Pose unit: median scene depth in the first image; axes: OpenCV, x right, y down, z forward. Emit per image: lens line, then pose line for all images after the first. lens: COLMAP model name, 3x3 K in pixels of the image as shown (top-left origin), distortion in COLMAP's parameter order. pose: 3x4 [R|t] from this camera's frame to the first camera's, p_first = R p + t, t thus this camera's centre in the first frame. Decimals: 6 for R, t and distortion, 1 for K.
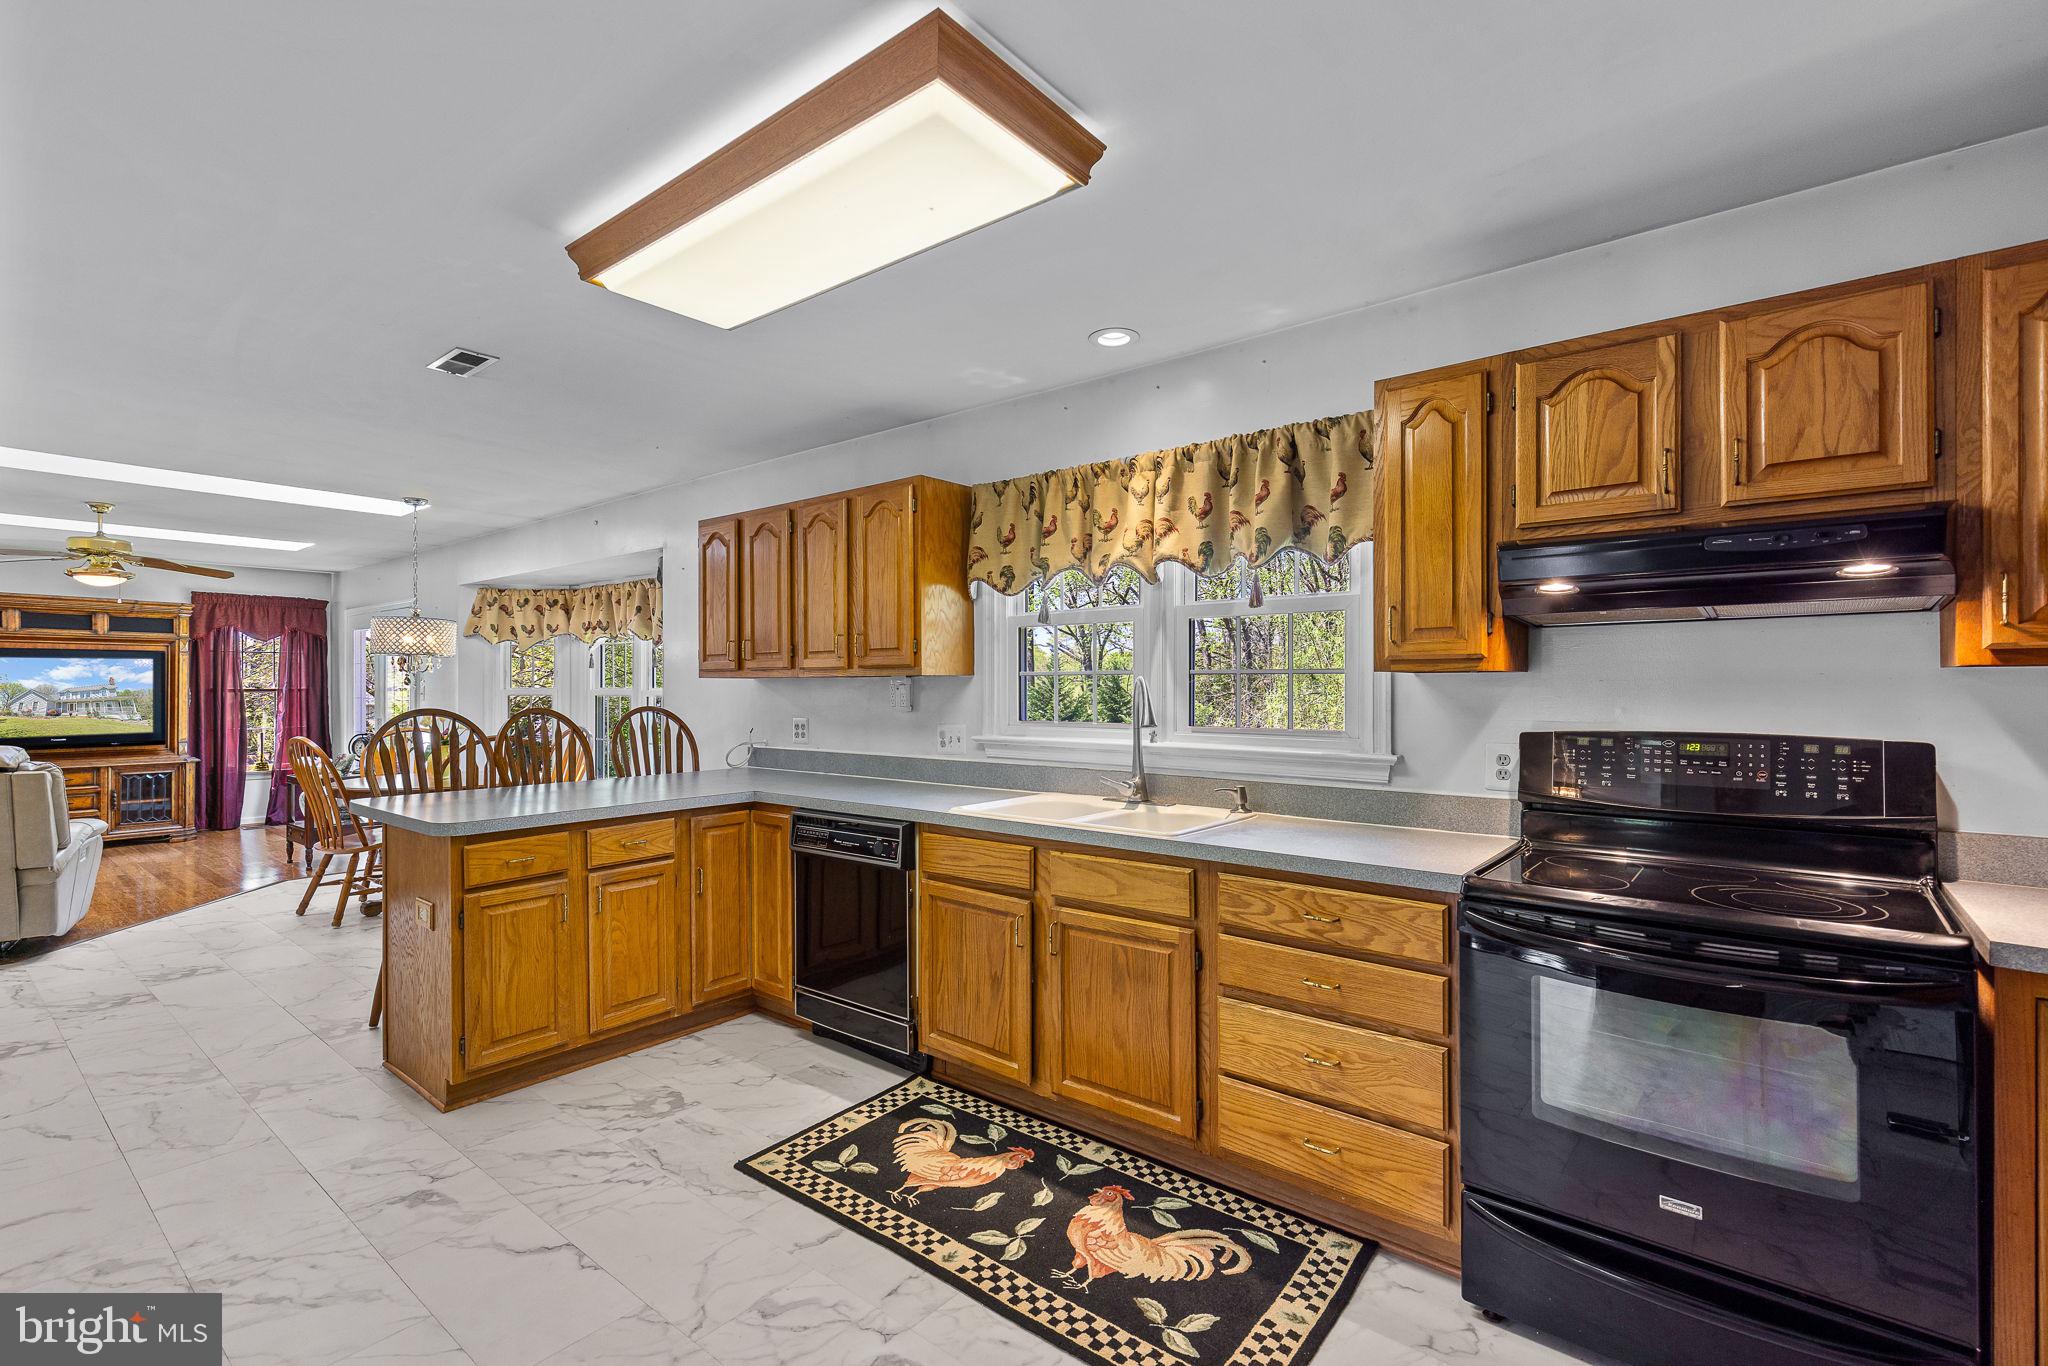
lens RADIAL K [[914.8, 0, 1024.0], [0, 914.8, 683.0], [0, 0, 1]] dist [0.000631, -0.000246]
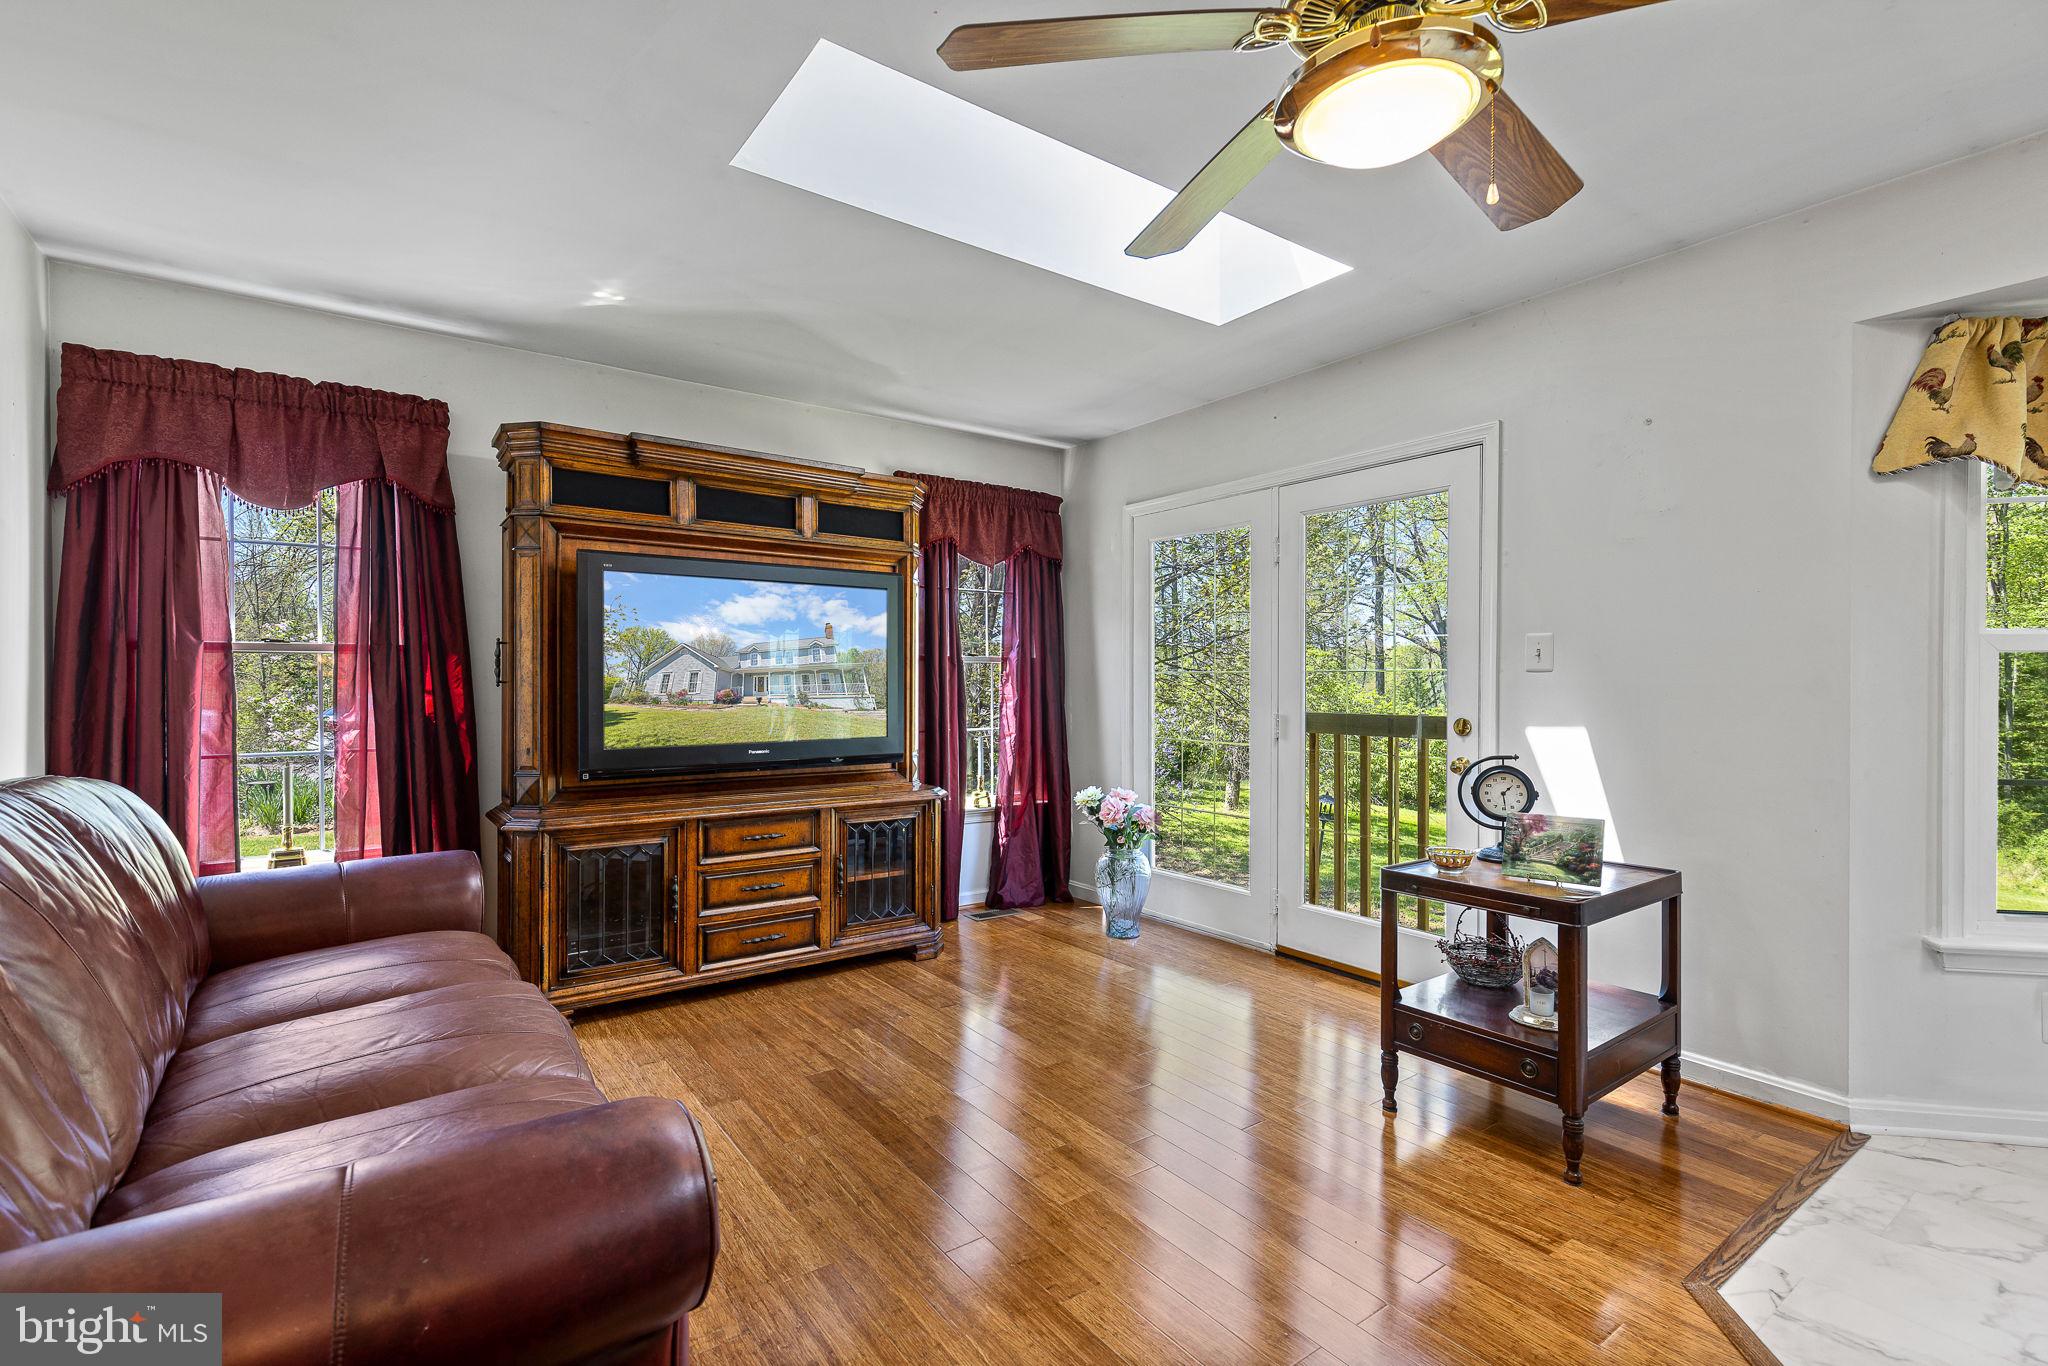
lens RADIAL K [[927.1, 0, 1016.7], [0, 927.1, 688.7], [0, 0, 1]] dist [0.000335, -0.000340]
pose [[0.963330, 0.004695, -0.268279, -0.726116], [-0.002633, 0.999964, 0.008045, 0.022608], [0.268307, -0.007043, 0.963308, 0.518622]]
